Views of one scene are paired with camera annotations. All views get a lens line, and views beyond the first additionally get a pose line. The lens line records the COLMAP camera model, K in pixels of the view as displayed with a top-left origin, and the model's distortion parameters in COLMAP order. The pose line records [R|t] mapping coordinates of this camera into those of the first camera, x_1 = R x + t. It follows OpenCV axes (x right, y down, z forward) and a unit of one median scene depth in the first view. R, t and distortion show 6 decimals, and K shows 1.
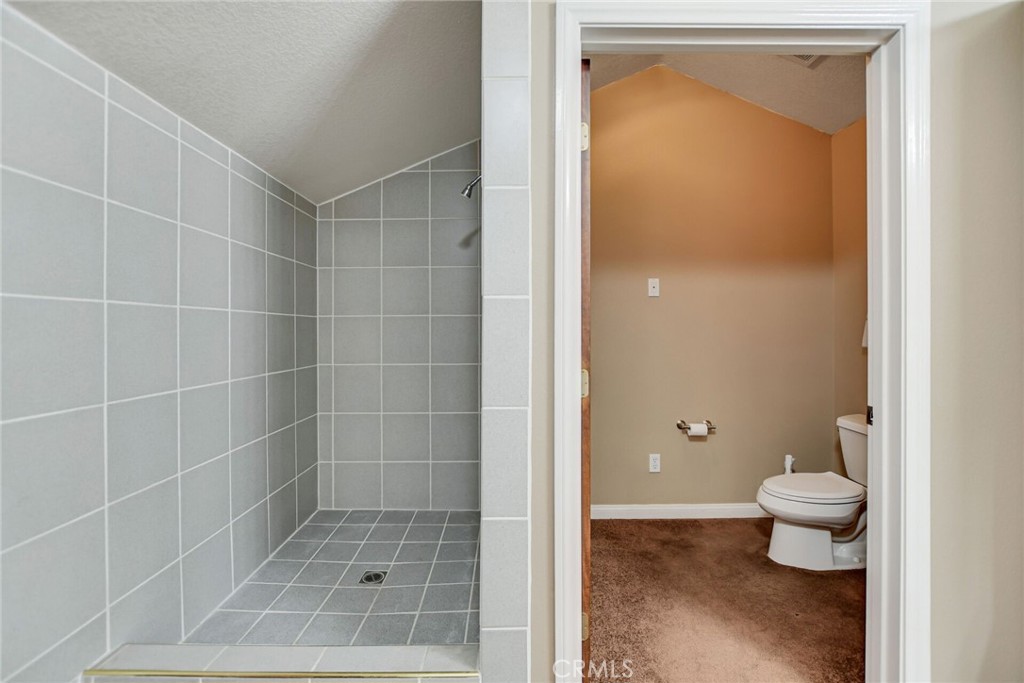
lens RADIAL K [[455.4, 0, 510.8], [0, 455.4, 329.8], [0, 0, 1]] dist [-0.015130, 0.001001]
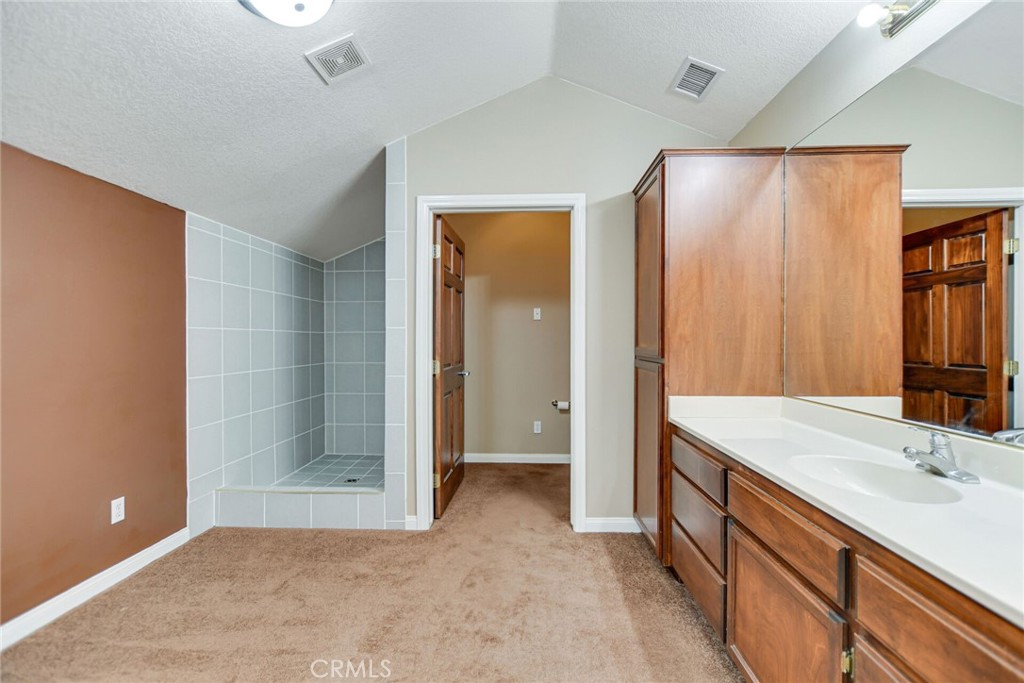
lens RADIAL K [[450.8, 0, 508.5], [0, 450.8, 341.3], [0, 0, 1]] dist [-0.015686, 0.000271]
pose [[0.998823, 0.001482, -0.048487, 0.333430], [-0.001271, 0.999990, 0.004389, -0.007263], [0.048493, -0.004322, 0.998814, -0.616410]]
